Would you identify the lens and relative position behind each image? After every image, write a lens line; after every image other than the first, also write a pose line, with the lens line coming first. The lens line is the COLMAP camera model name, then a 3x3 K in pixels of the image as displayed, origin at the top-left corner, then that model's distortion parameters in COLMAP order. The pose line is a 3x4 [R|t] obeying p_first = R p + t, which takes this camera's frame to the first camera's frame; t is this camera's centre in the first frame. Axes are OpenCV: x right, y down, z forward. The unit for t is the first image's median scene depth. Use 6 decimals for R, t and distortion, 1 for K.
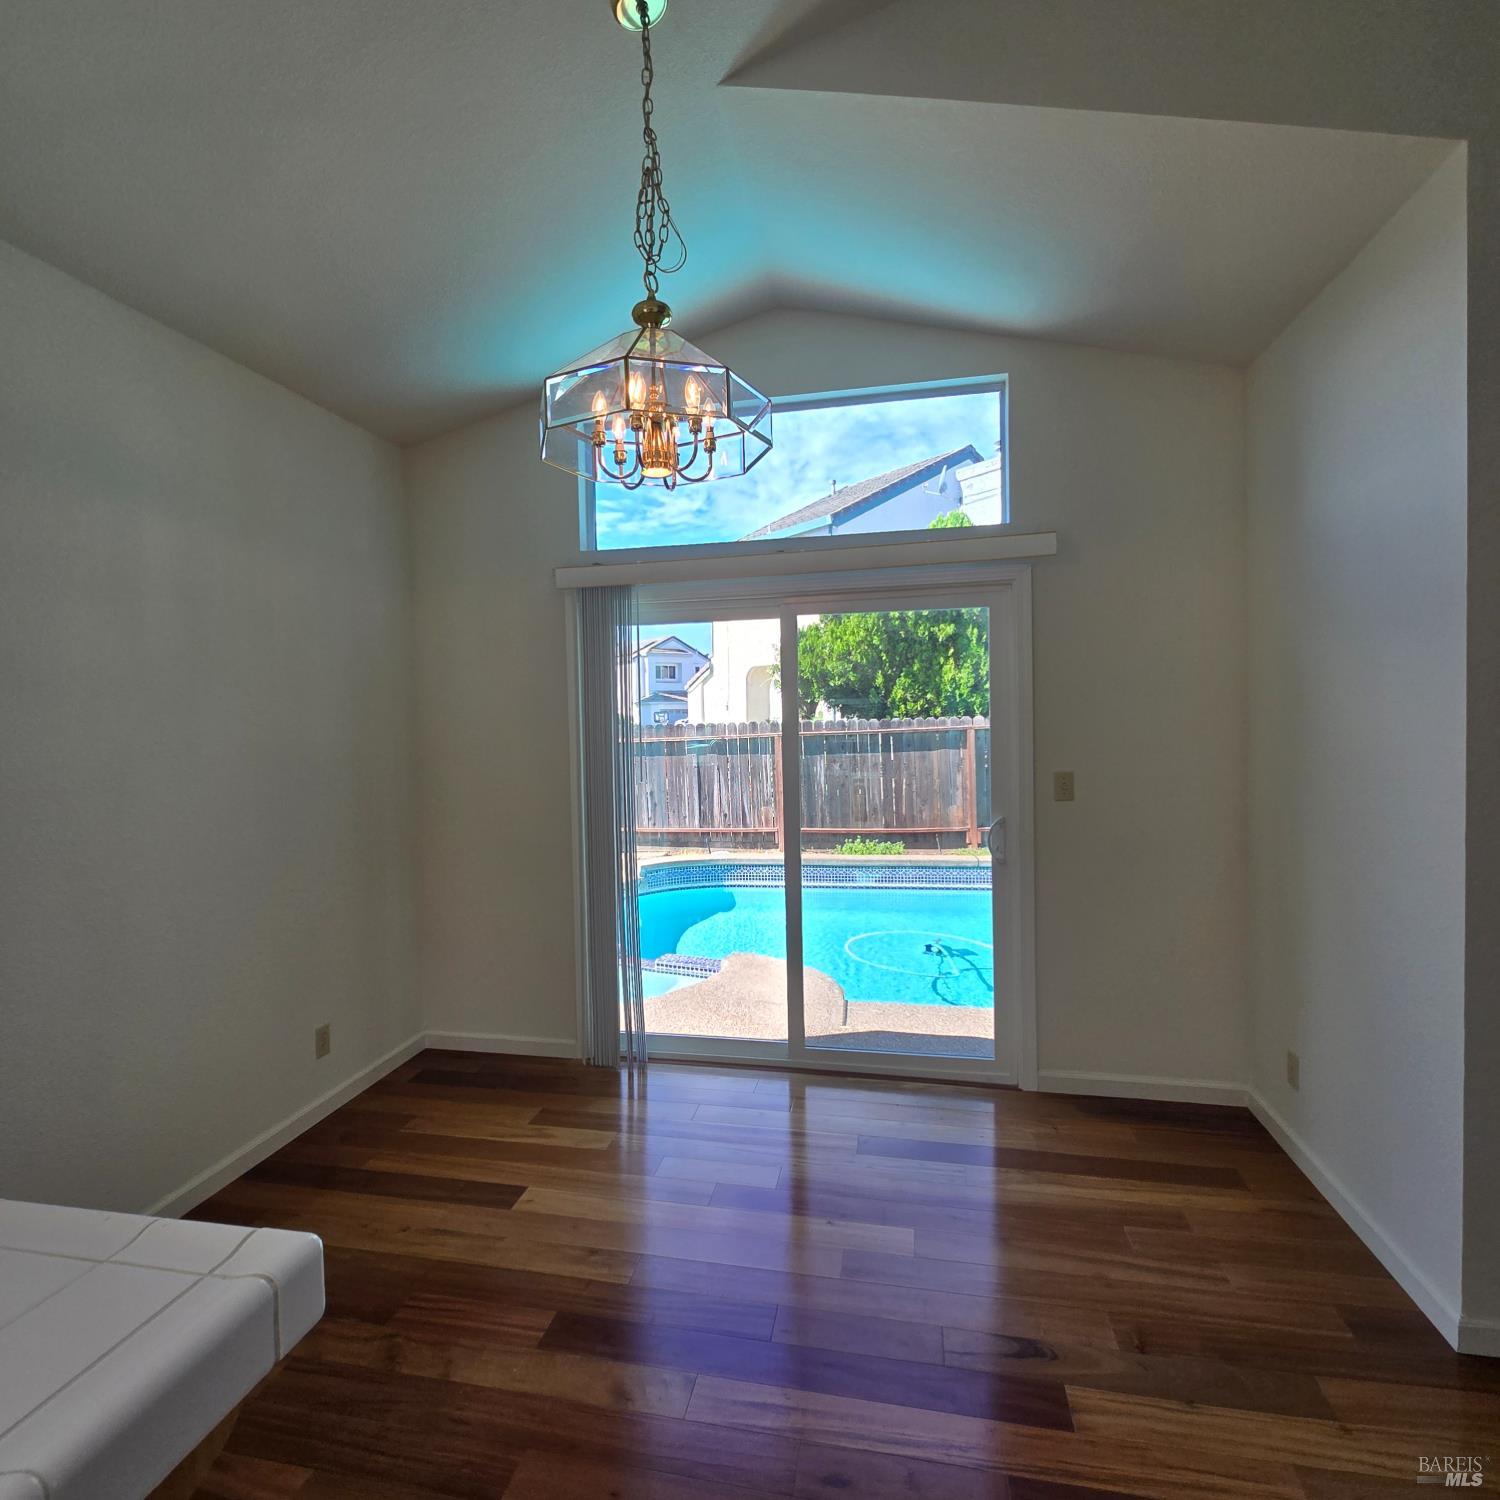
lens RADIAL K [[814.2, 0, 732.4], [0, 814.2, 744.4], [0, 0, 1]] dist [-0.003047, -0.002291]
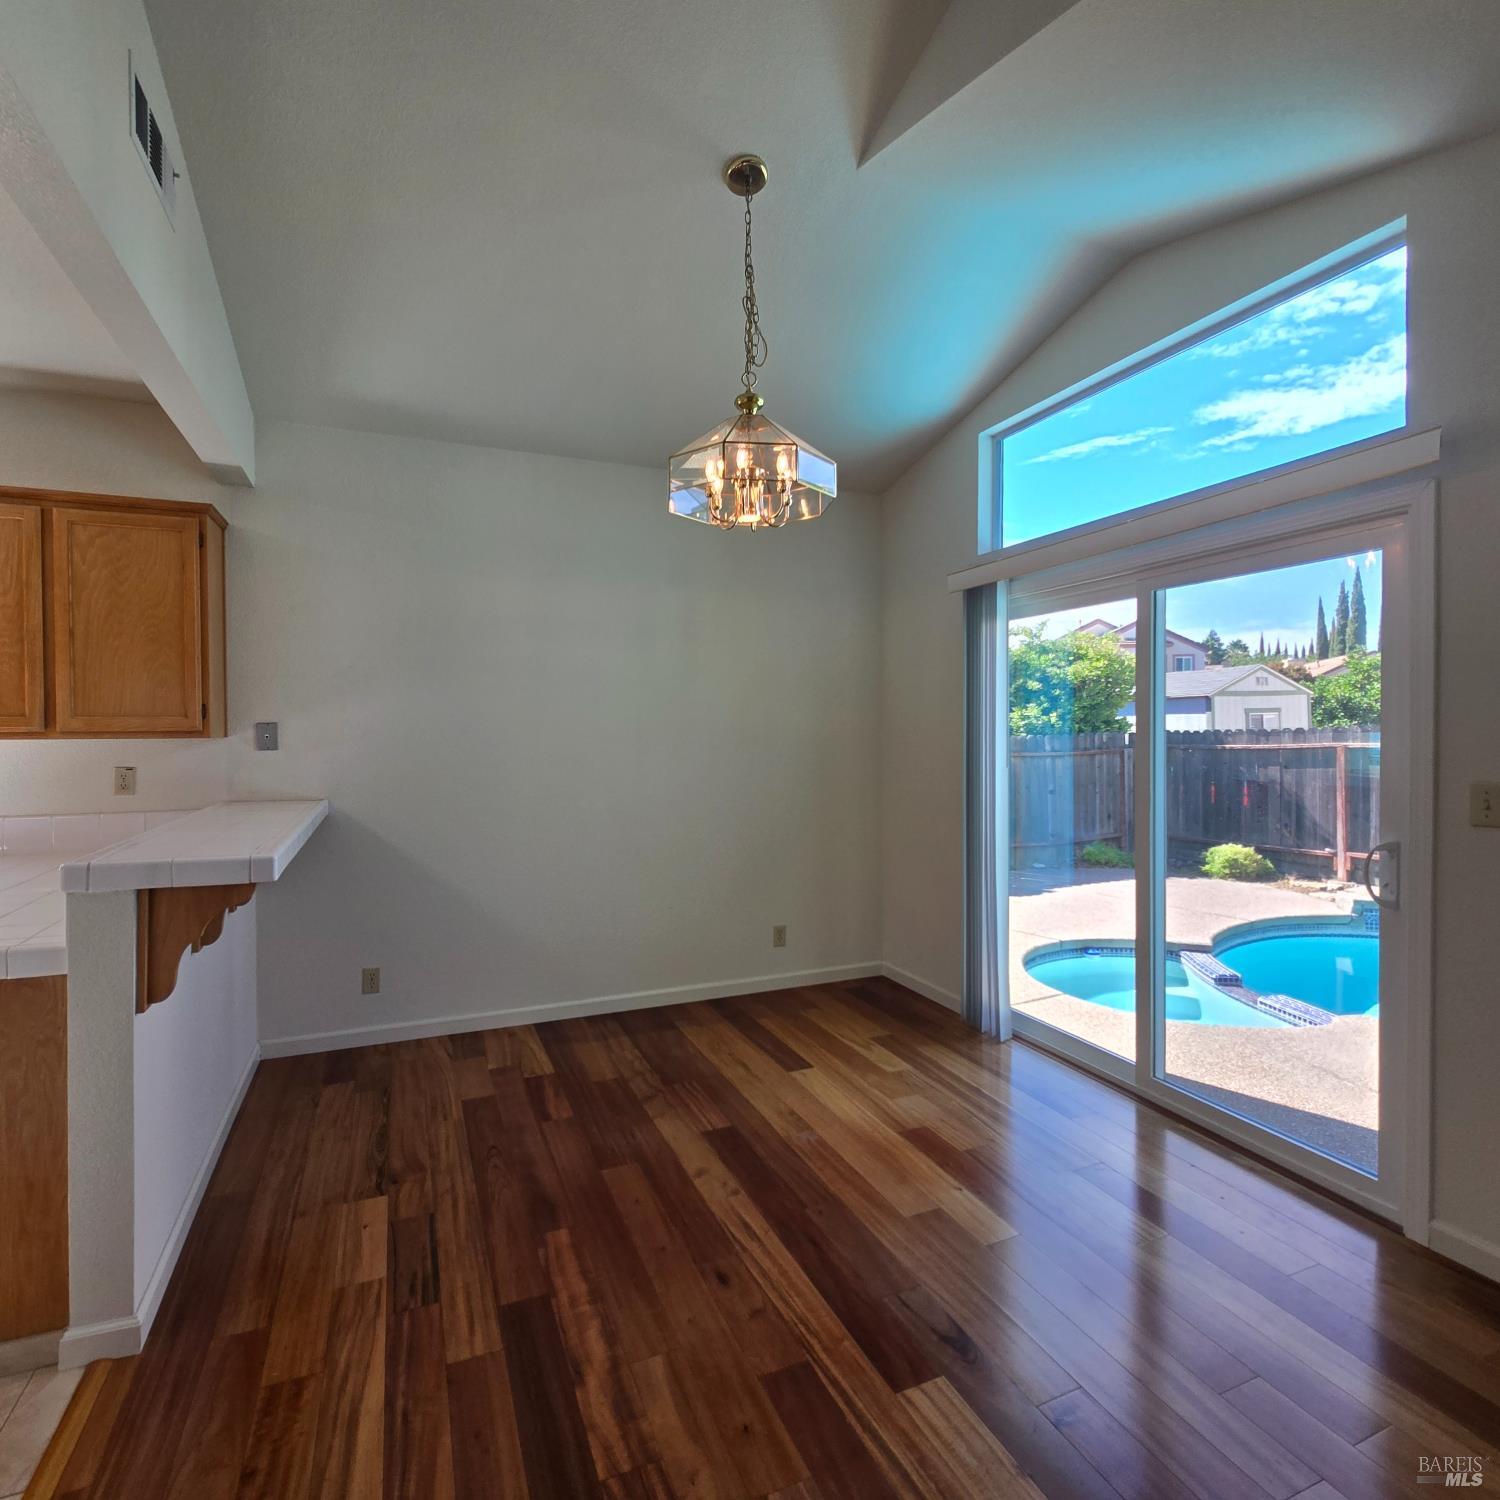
lens RADIAL K [[814.2, 0, 732.4], [0, 814.2, 744.4], [0, 0, 1]] dist [-0.003047, -0.002291]
pose [[0.565527, 0.032951, -0.824071, 0.599298], [-0.033682, 0.999291, 0.016843, 0.012318], [0.824042, 0.018232, 0.566236, 0.127361]]
